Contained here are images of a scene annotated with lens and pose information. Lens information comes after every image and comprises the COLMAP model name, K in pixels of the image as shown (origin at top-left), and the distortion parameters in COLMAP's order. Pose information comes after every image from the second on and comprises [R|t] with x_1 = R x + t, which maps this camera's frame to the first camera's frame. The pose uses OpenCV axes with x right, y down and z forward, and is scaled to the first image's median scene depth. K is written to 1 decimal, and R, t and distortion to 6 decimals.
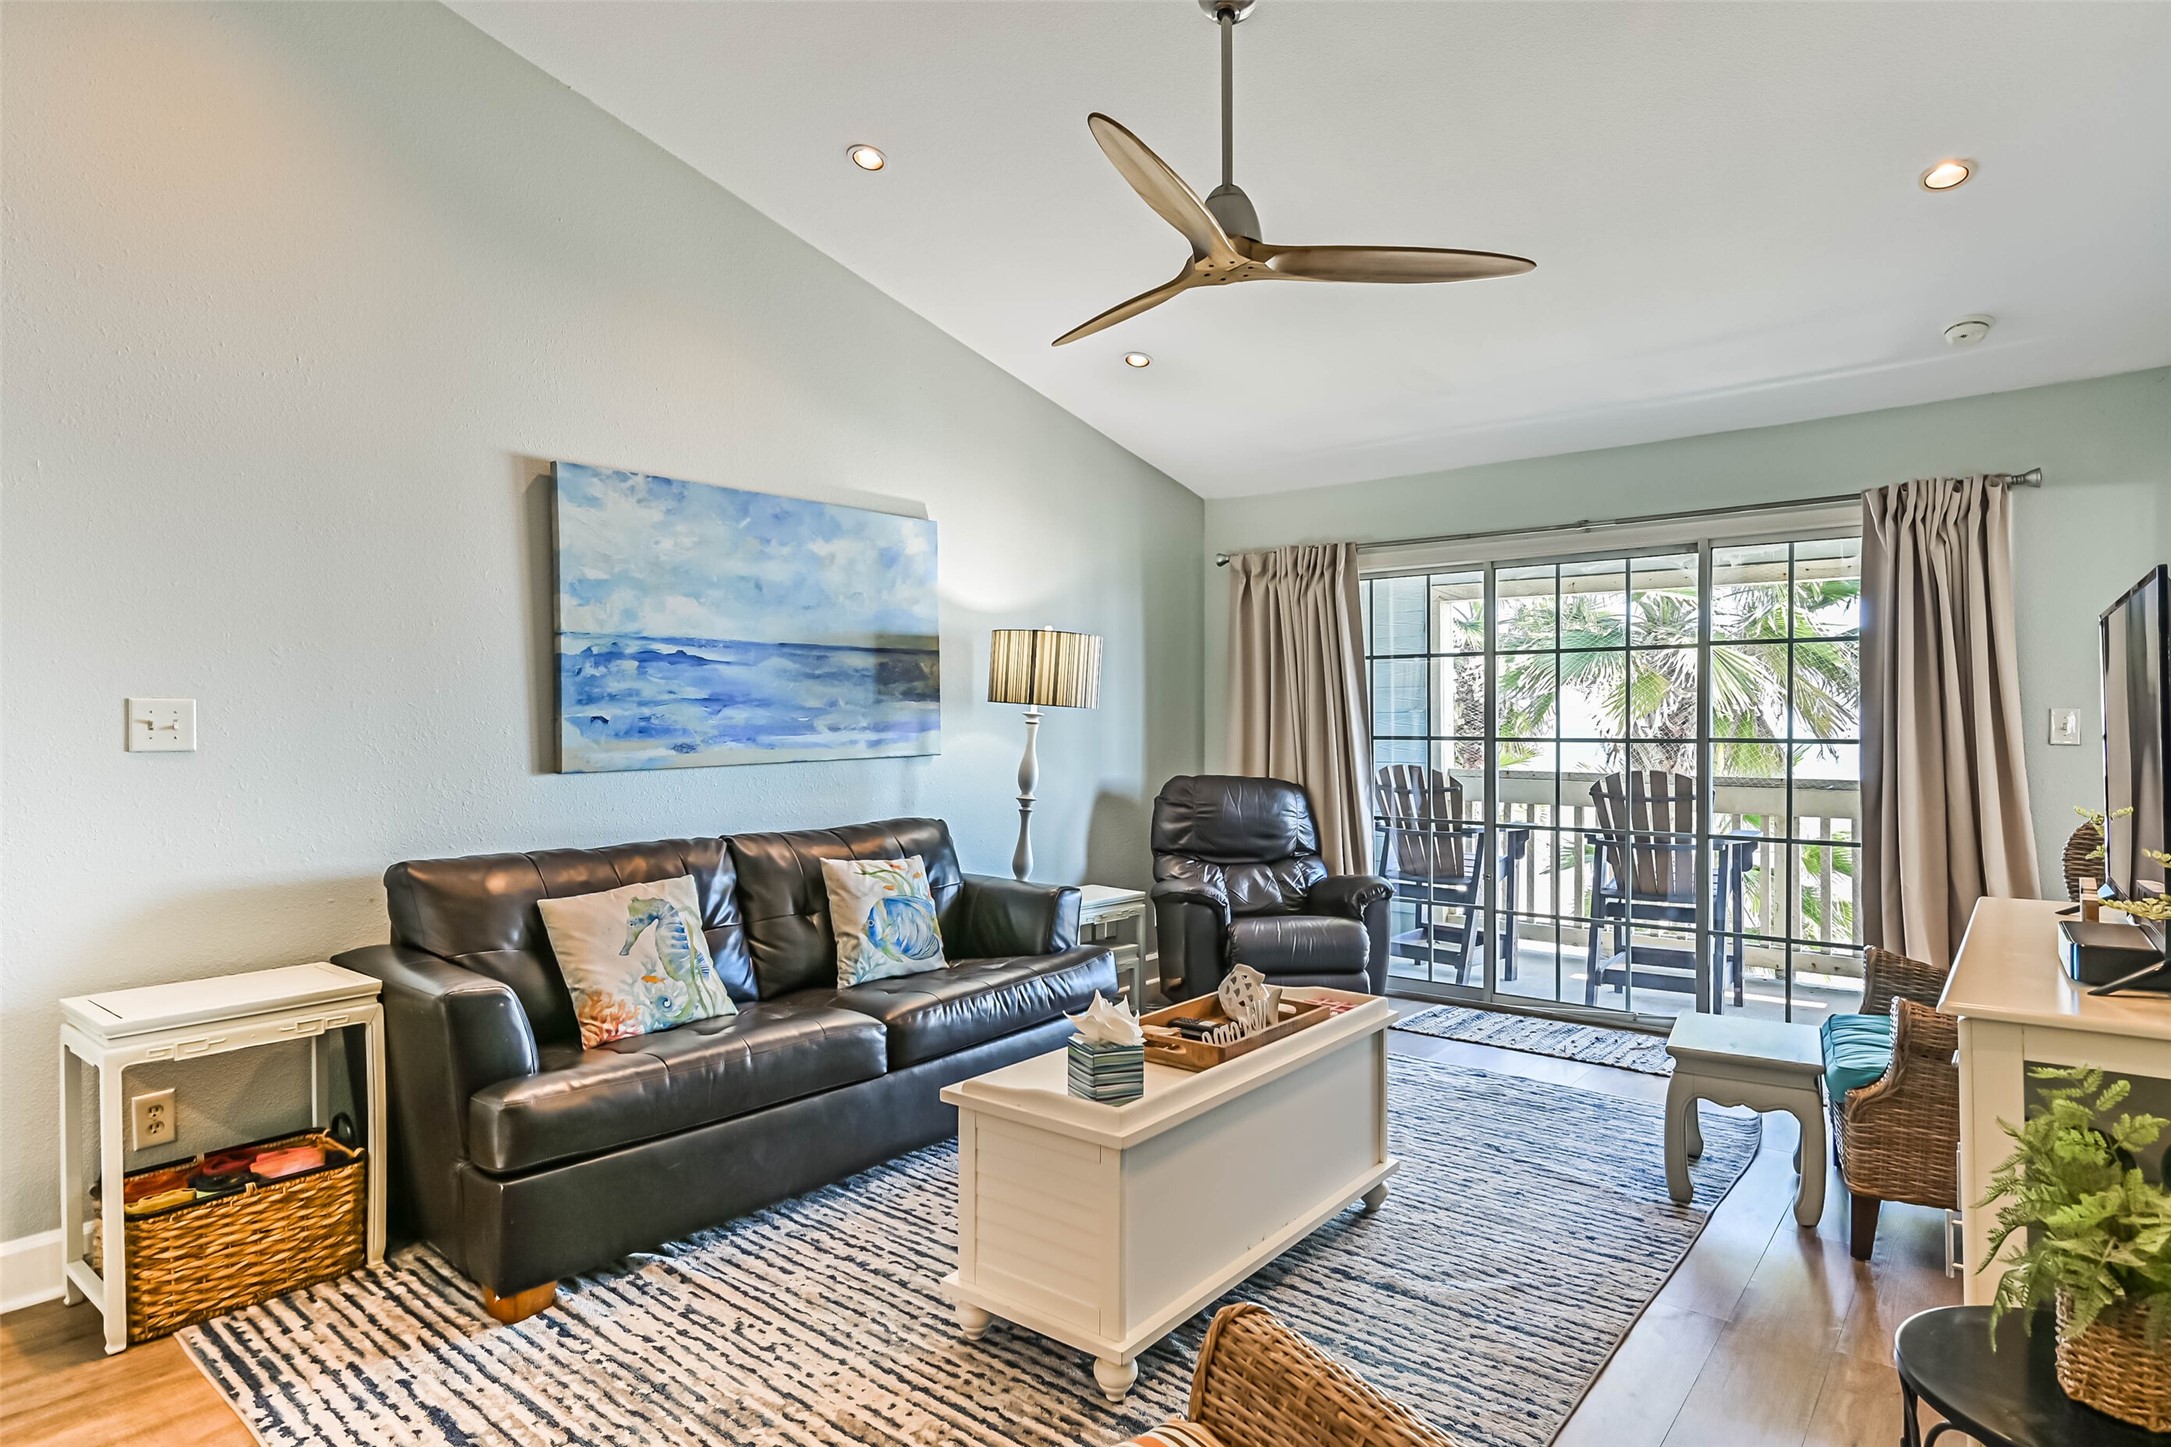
lens RADIAL K [[1186.7, 0, 1095.8], [0, 1186.7, 732.0], [0, 0, 1]] dist [0.001327, -0.000384]
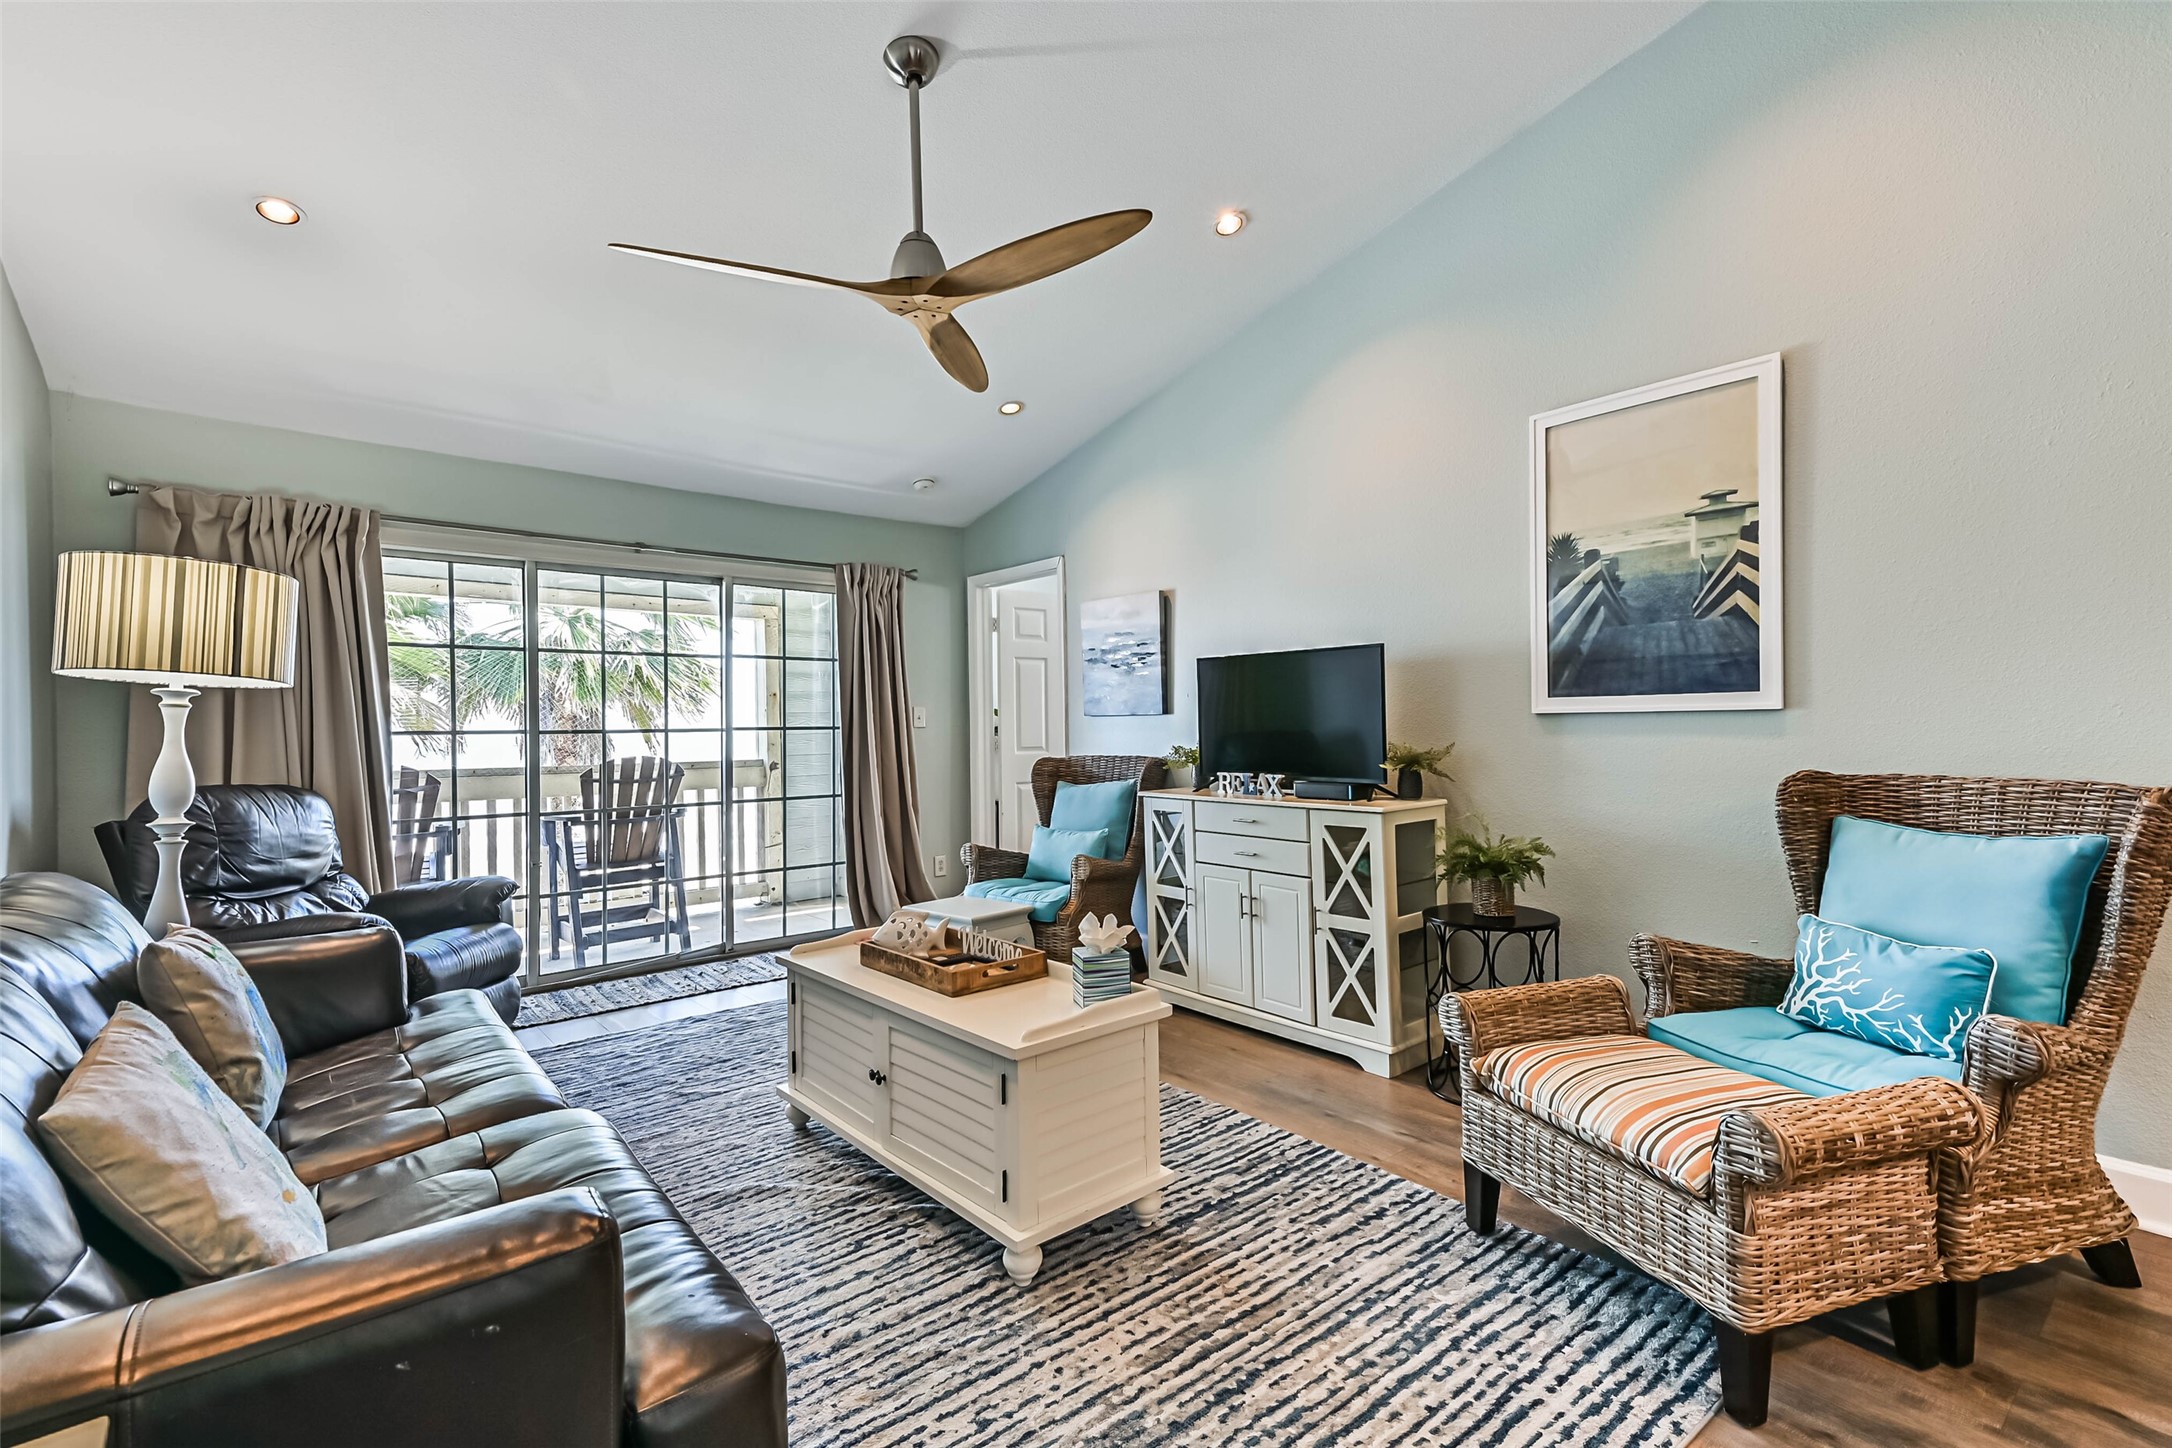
lens RADIAL K [[976.1, 0, 1098.2], [0, 976.1, 727.2], [0, 0, 1]] dist [0.060211, -0.018937]
pose [[0.191465, -0.003522, 0.981493, -0.565342], [0.020806, 0.999783, -0.000472, 0.016738], [-0.981279, 0.020512, 0.191497, 0.459495]]
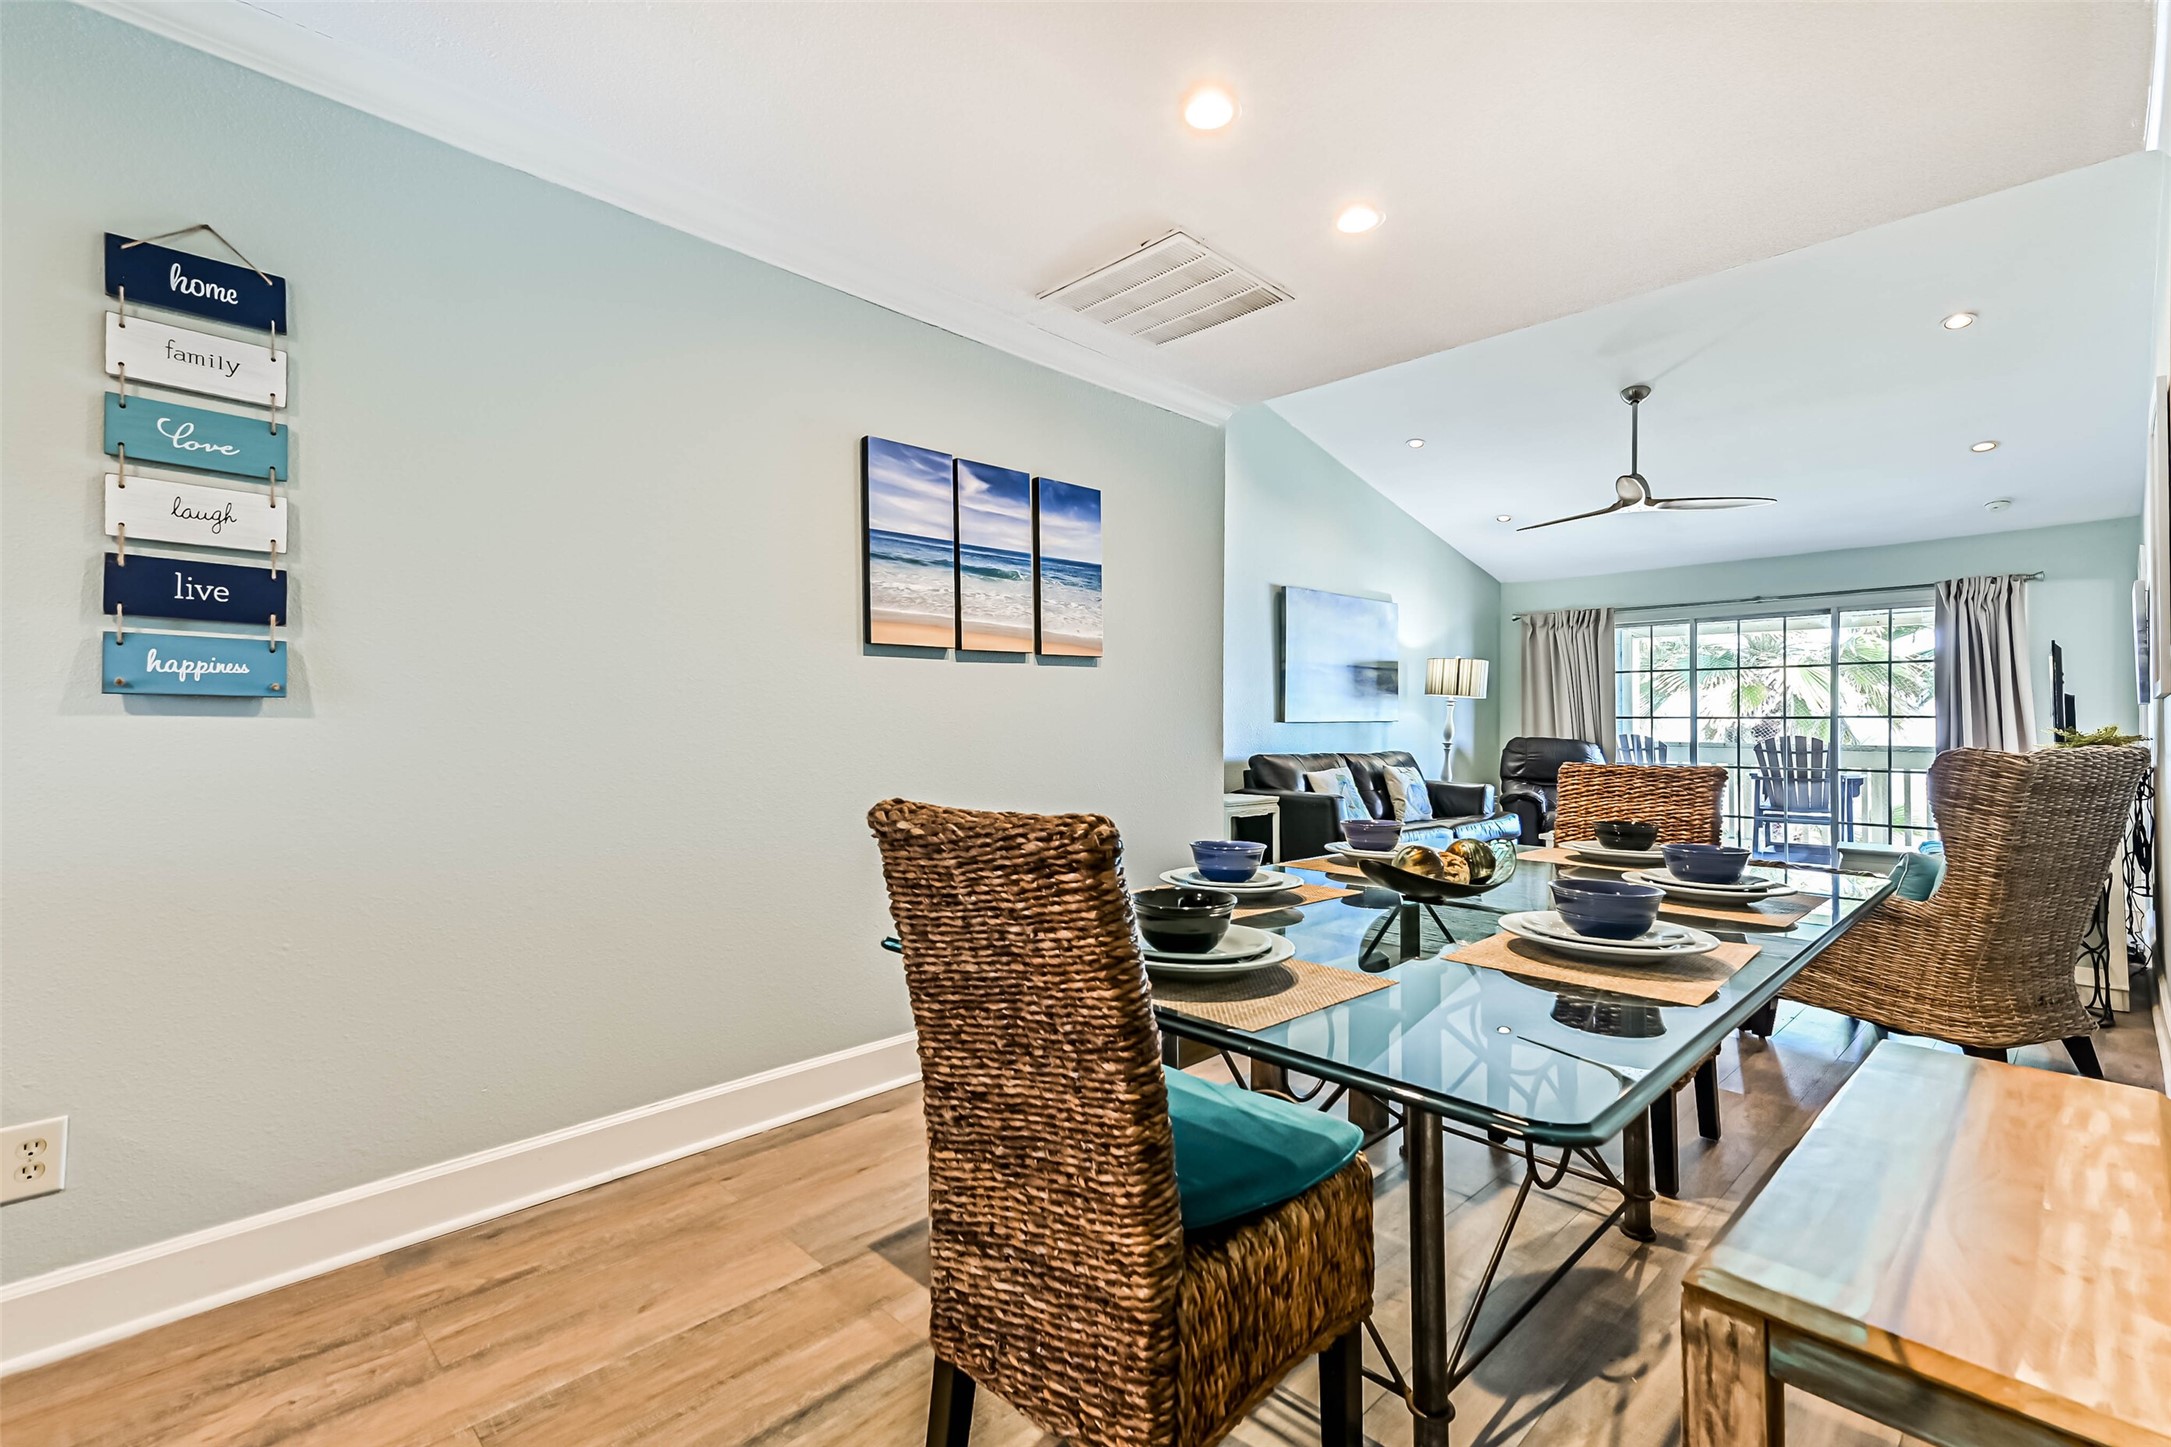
lens RADIAL K [[967.7, 0, 1090.5], [0, 967.7, 716.5], [0, 0, 1]] dist [0.074690, -0.022079]
pose [[0.993257, 0.006102, -0.115775, -0.523987], [-0.008499, 0.999759, -0.020226, 0.055761], [0.115623, 0.021073, 0.993070, -0.776390]]
